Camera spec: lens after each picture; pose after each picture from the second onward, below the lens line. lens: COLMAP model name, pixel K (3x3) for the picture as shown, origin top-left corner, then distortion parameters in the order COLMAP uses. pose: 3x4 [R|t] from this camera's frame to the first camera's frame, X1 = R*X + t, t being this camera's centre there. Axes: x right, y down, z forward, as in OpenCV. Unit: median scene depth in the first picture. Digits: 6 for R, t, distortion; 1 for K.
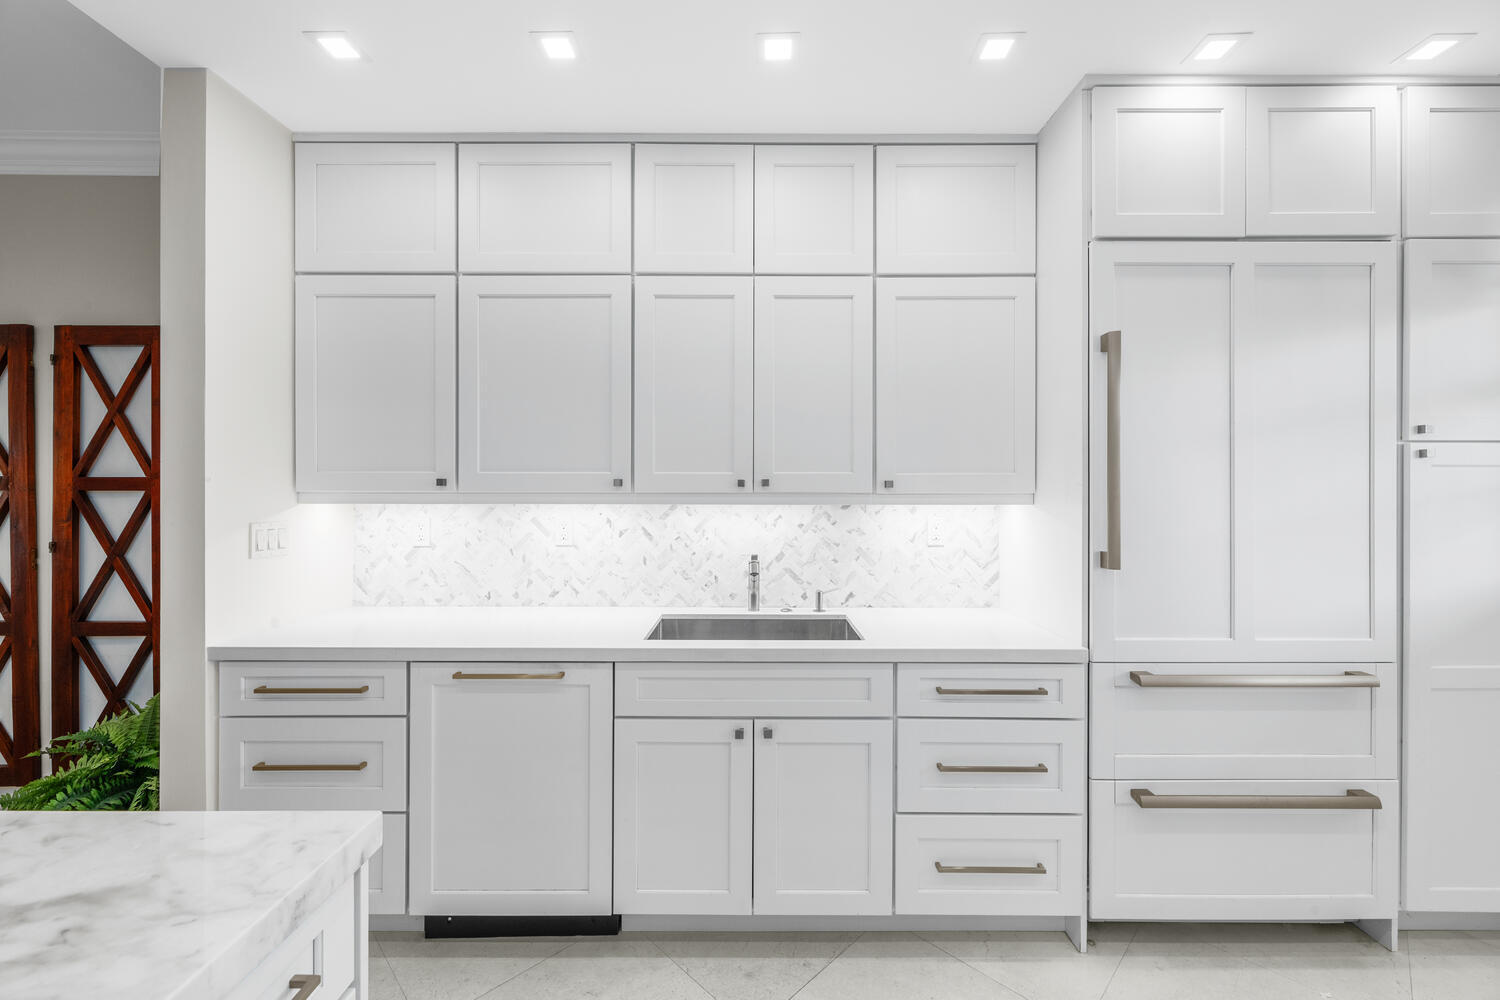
lens RADIAL K [[598.6, 0, 759.7], [0, 598.6, 489.9], [0, 0, 1]] dist [0.001793, 0.000222]
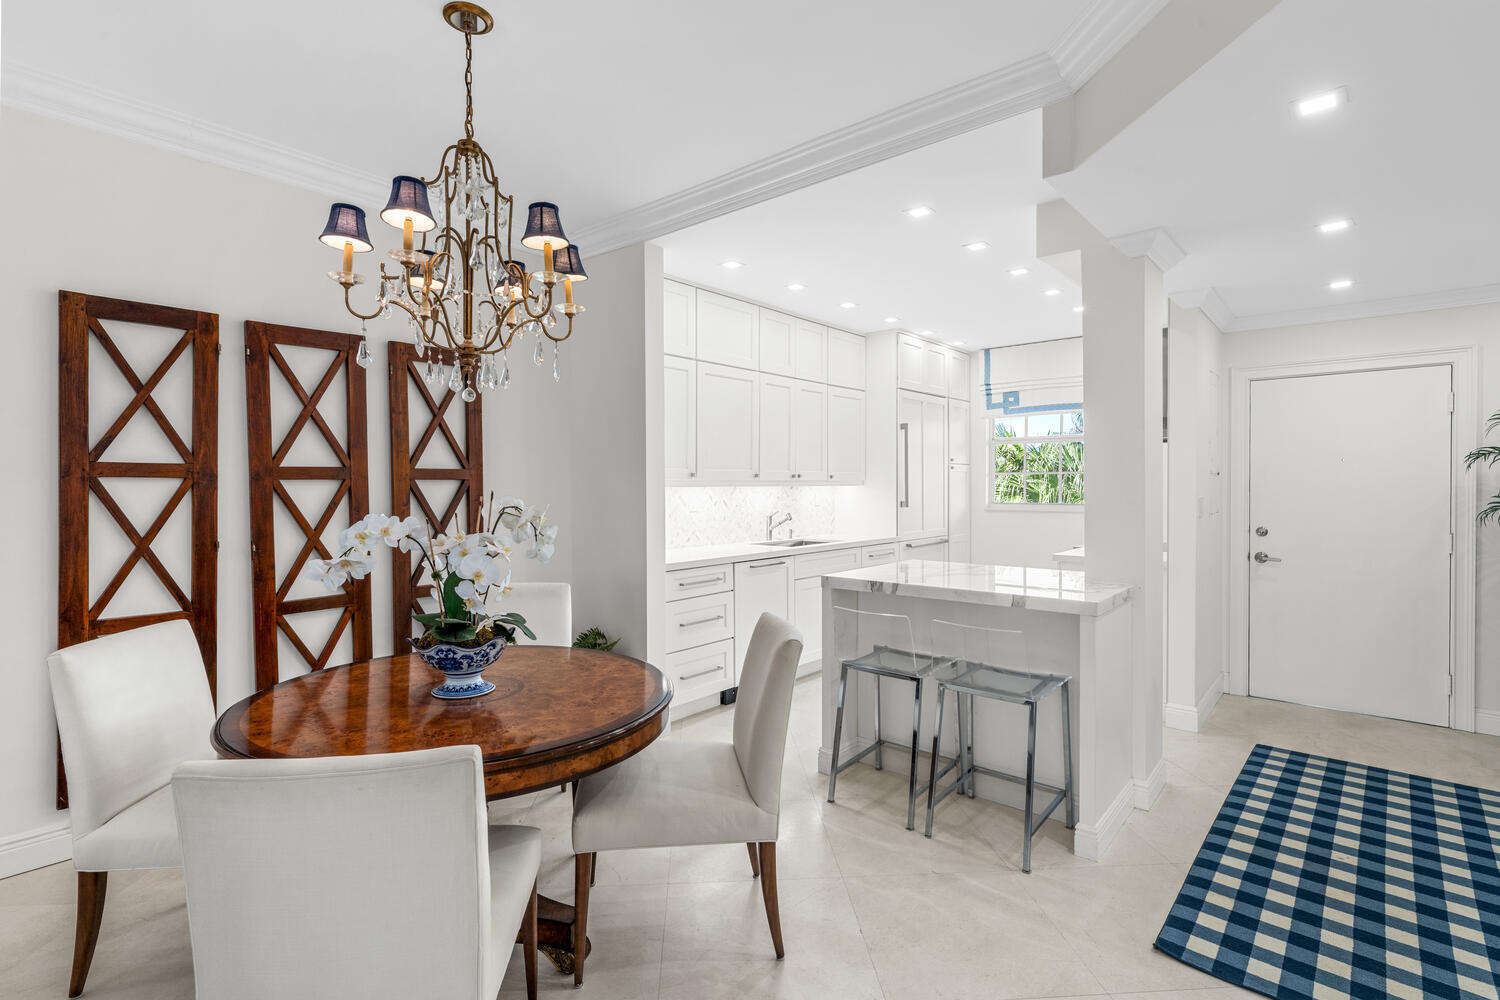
lens RADIAL K [[691.9, 0, 748.0], [0, 691.9, 486.6], [0, 0, 1]] dist [0.012959, 0.000042]
pose [[0.662644, -0.007205, 0.748900, -1.776652], [0.000413, 0.999957, 0.009255, 0.002892], [-0.748934, -0.005823, 0.662619, -0.462595]]
